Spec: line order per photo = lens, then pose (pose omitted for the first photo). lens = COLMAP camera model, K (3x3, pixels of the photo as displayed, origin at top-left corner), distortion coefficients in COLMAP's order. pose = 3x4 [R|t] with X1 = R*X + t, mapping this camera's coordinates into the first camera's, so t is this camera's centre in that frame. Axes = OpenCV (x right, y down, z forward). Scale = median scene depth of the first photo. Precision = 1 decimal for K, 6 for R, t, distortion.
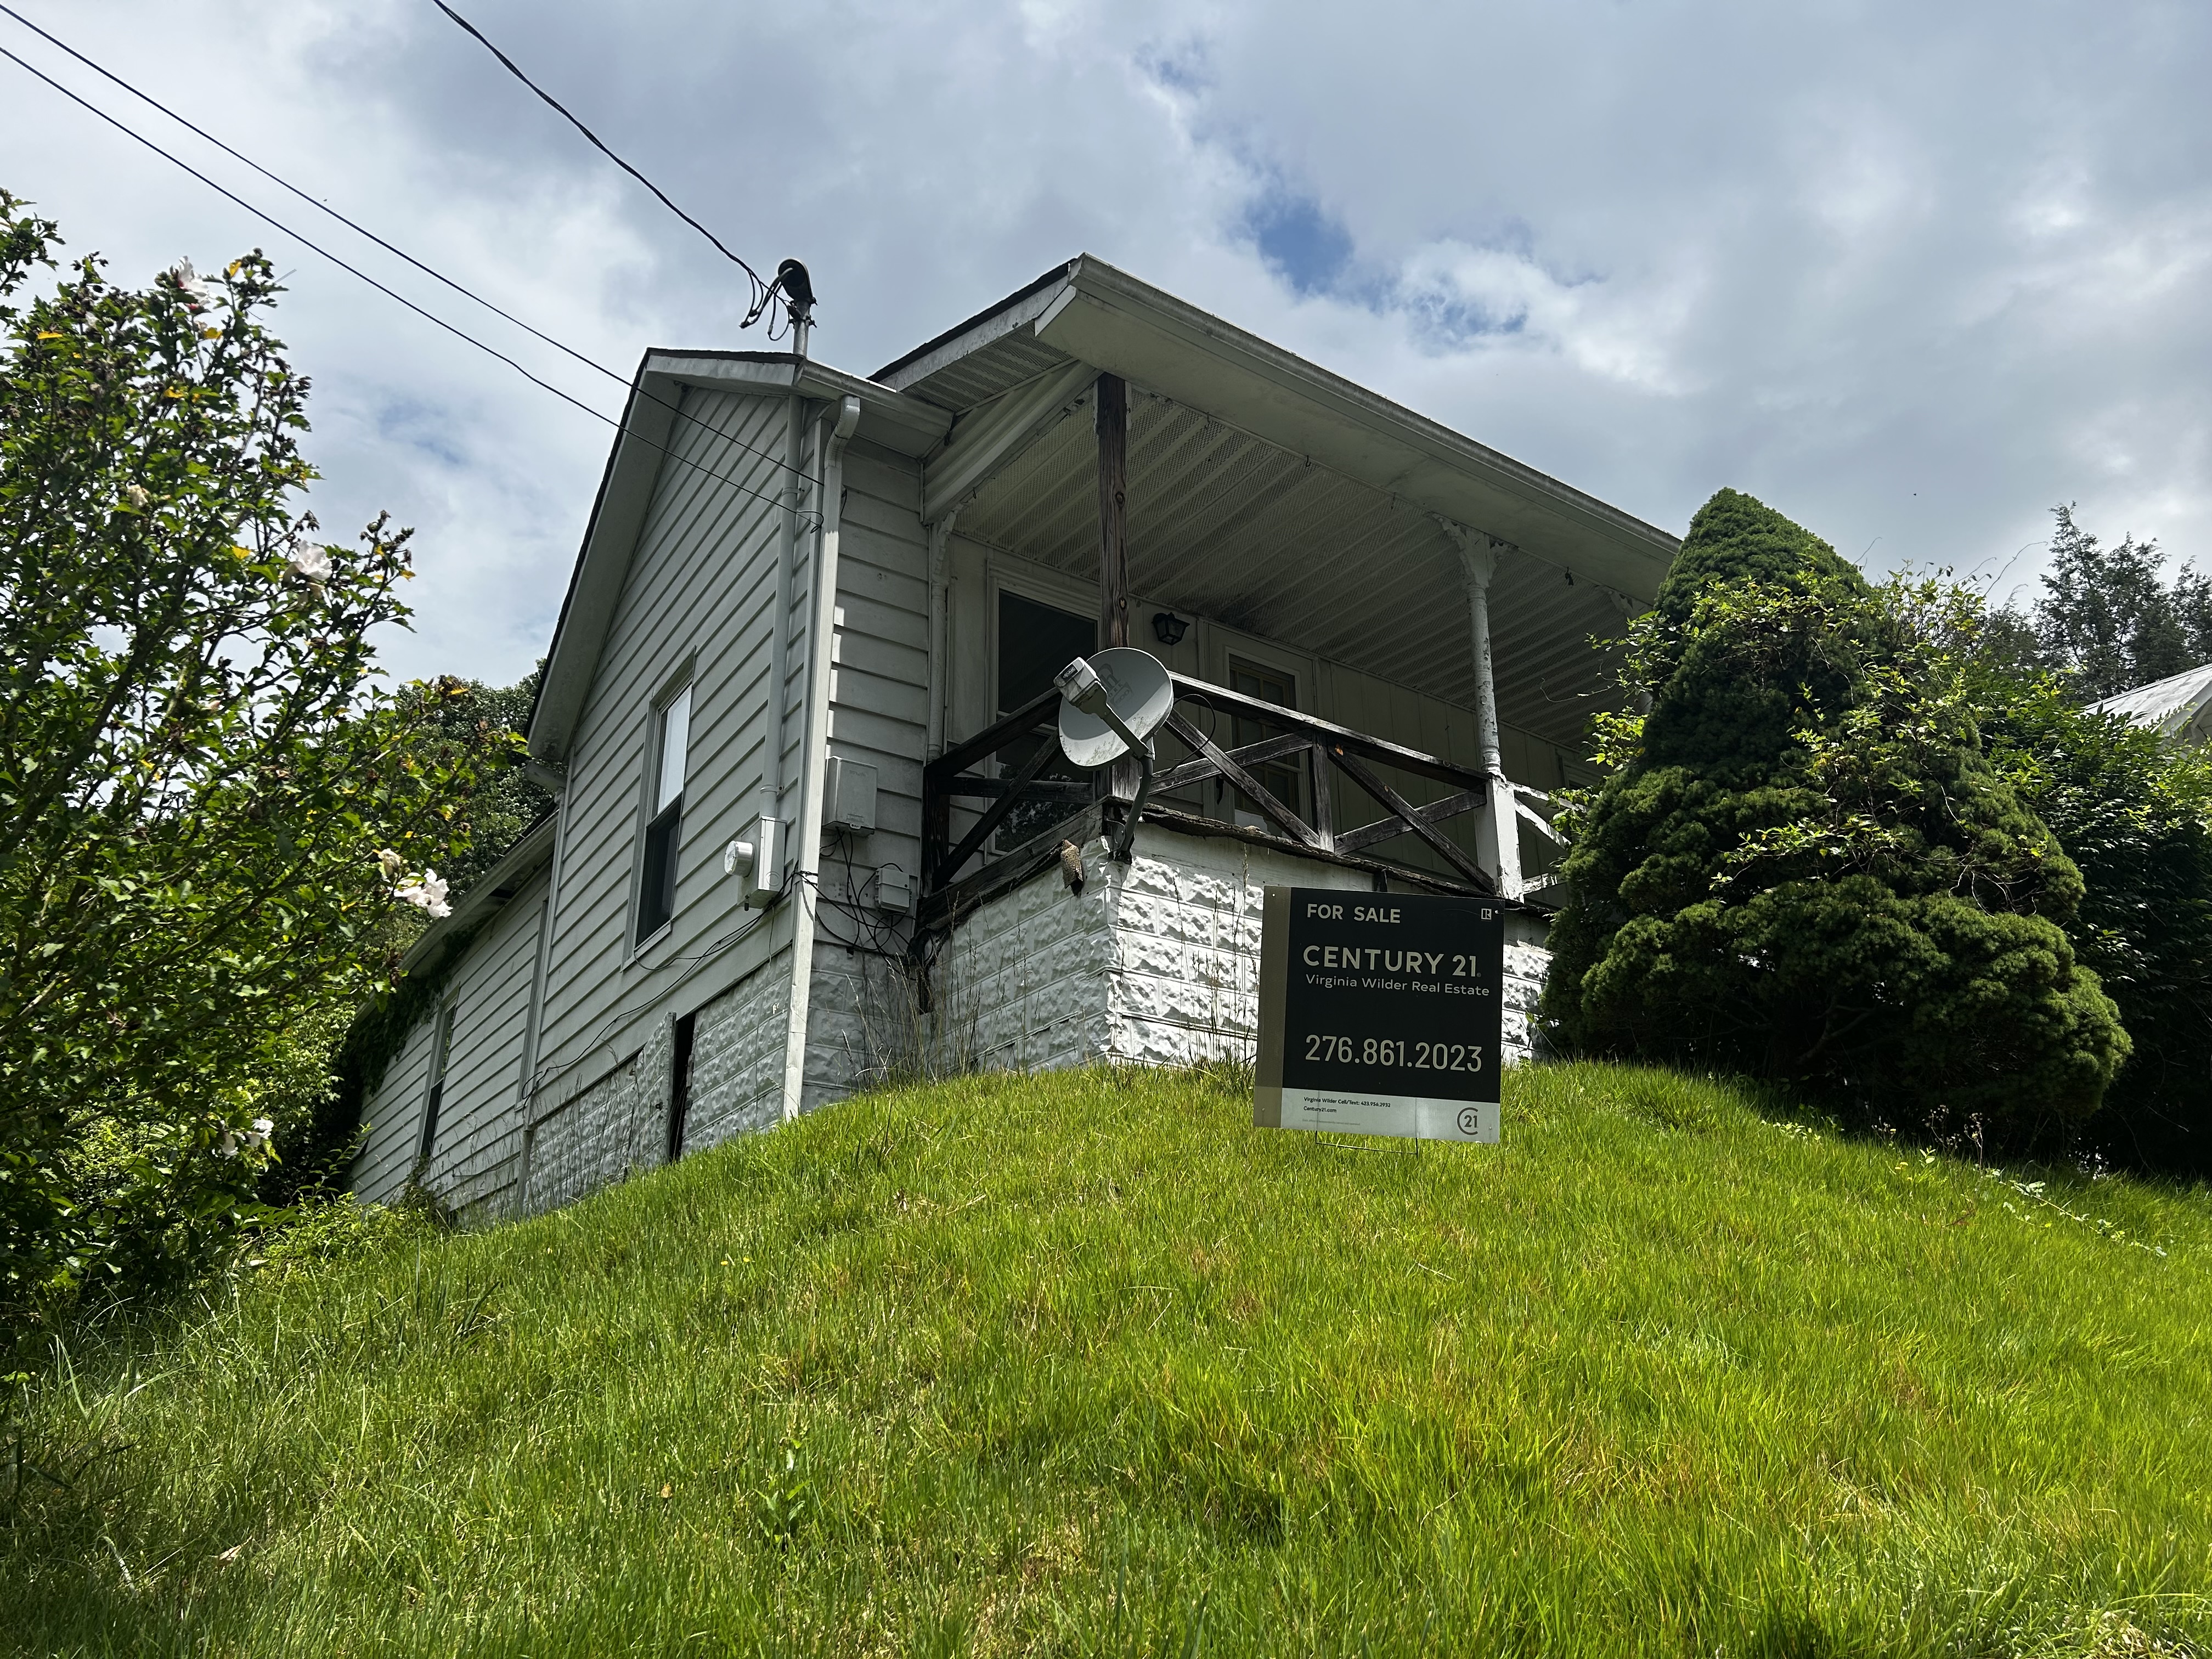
lens RADIAL K [[1645.3, 0, 1099.4], [0, 1645.3, 828.1], [0, 0, 1]] dist [0.074680, -0.023969]
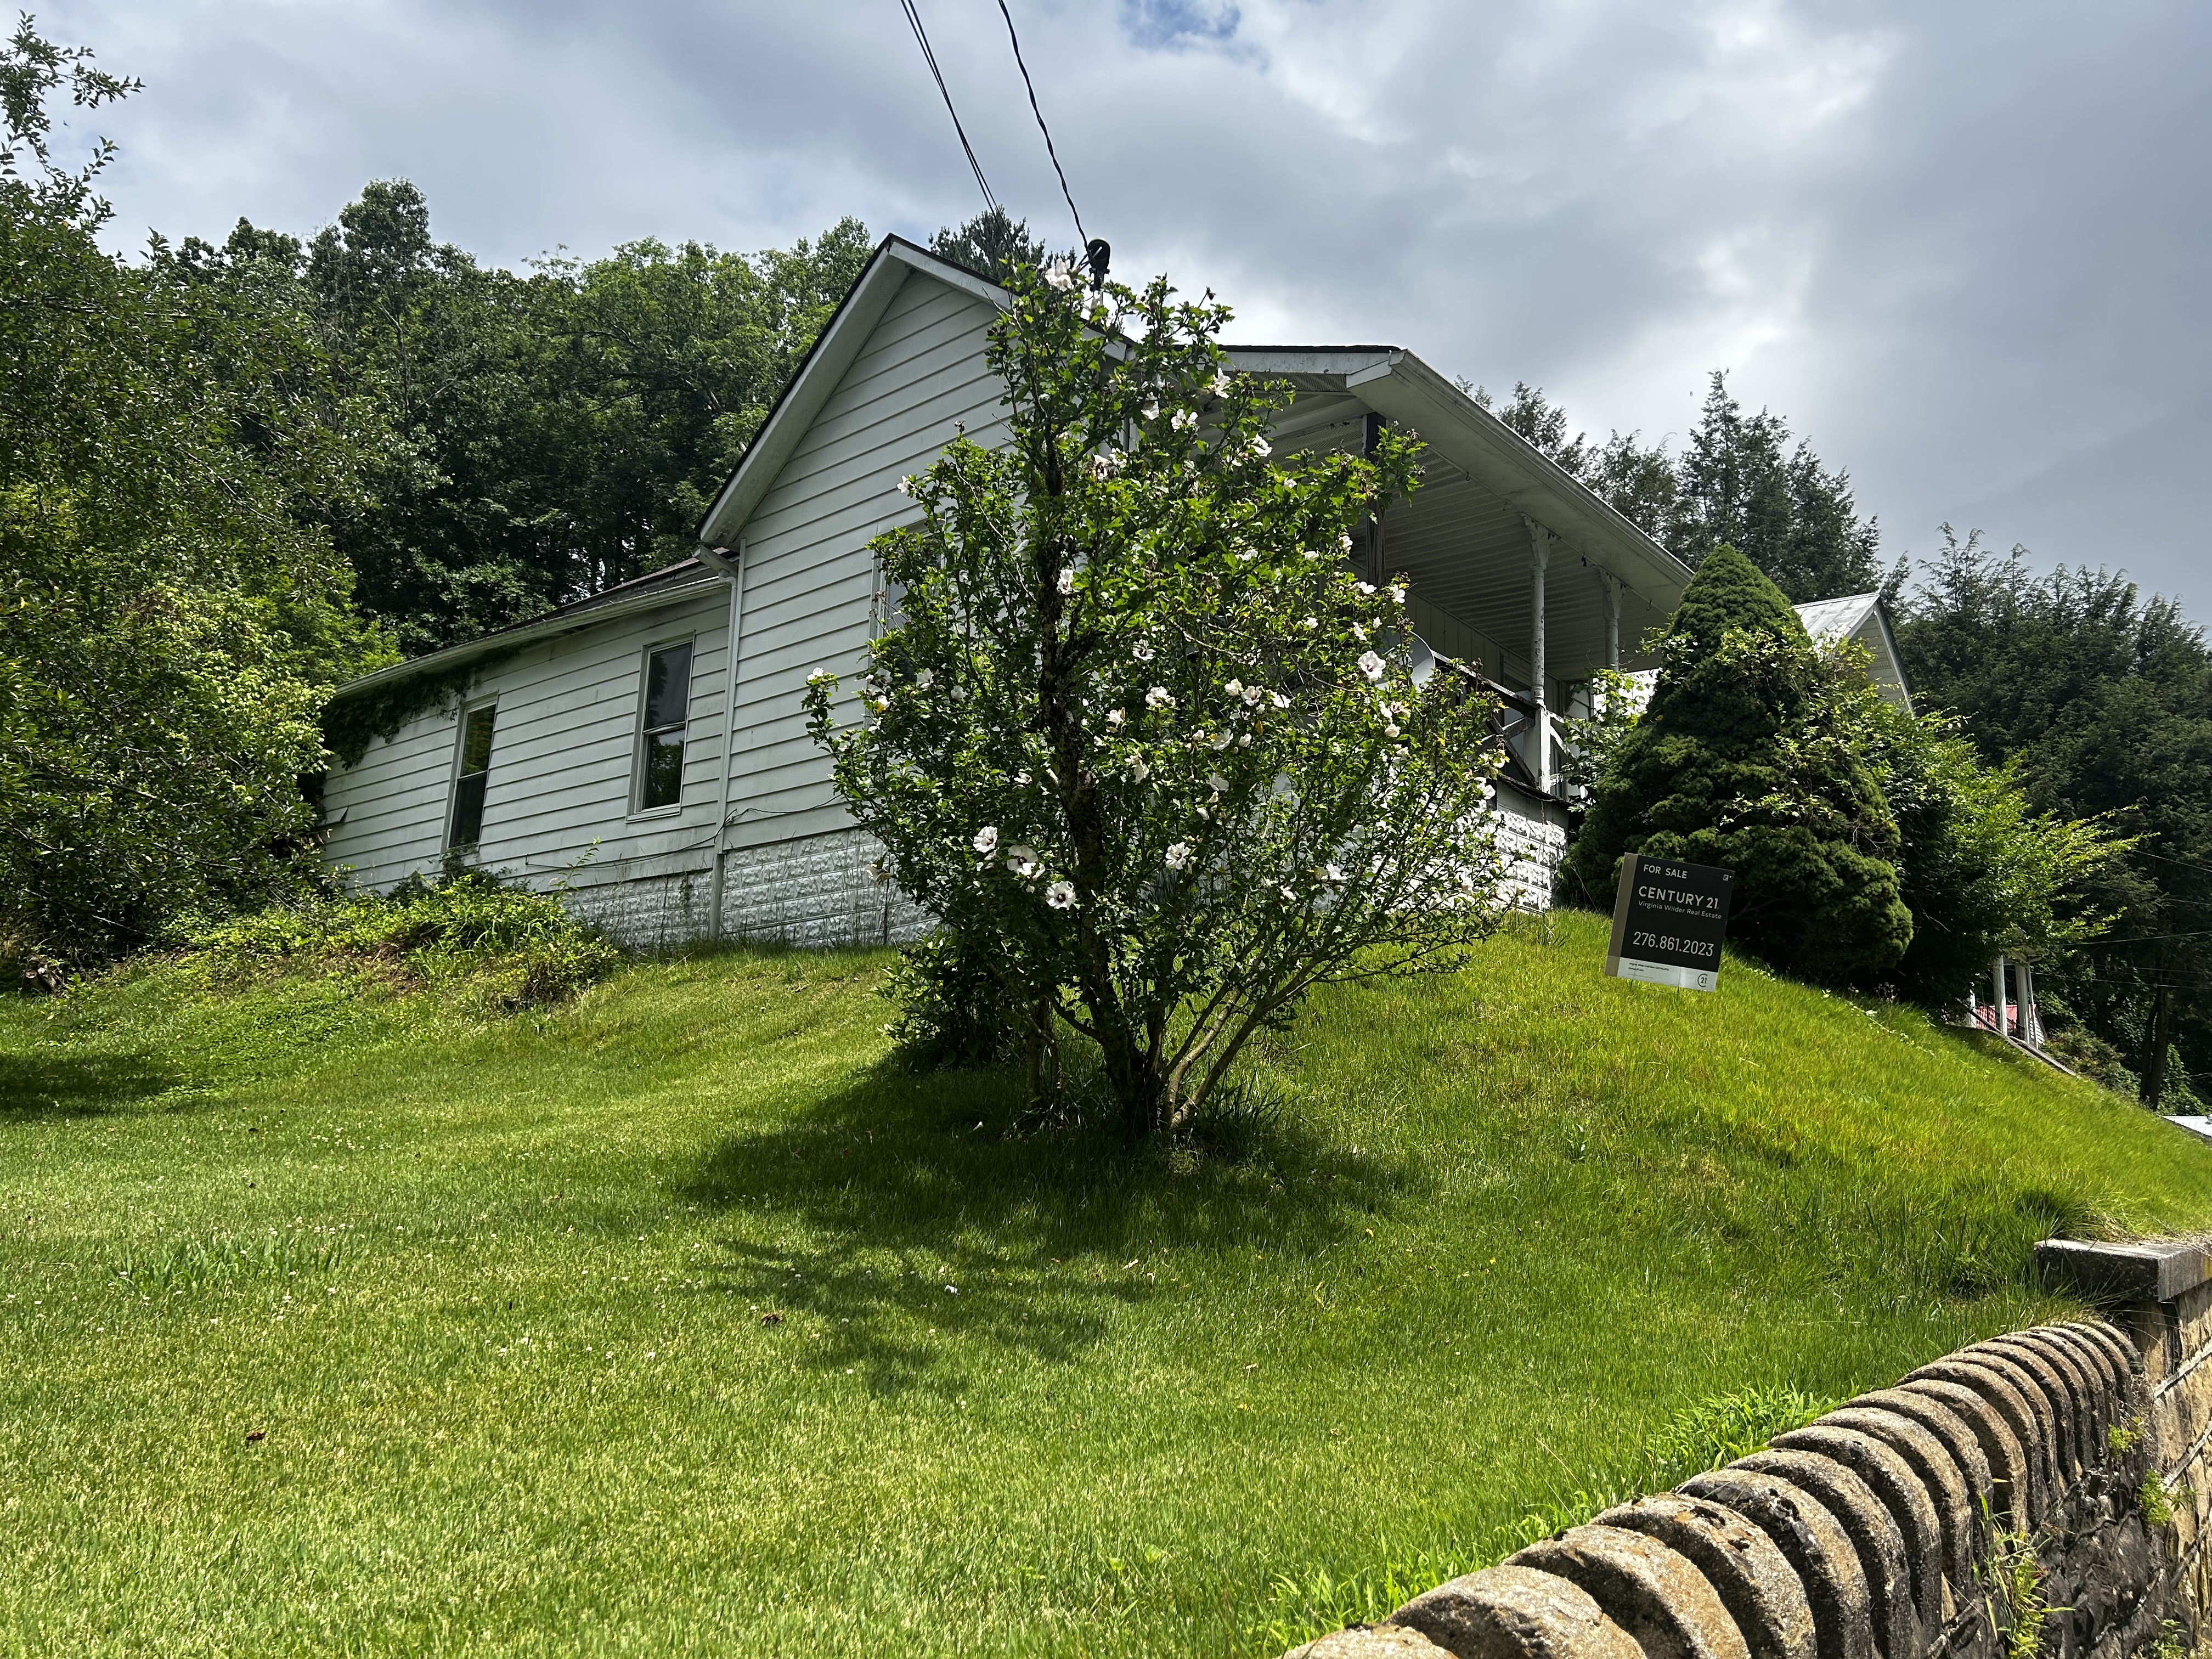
lens RADIAL K [[1645.3, 0, 1106.6], [0, 1645.3, 831.7], [0, 0, 1]] dist [0.074680, -0.023969]
pose [[0.965674, 0.095830, 0.241433, -0.532831], [-0.138972, 0.975853, 0.168515, -0.128975], [-0.219455, -0.196283, 0.955674, -0.394895]]
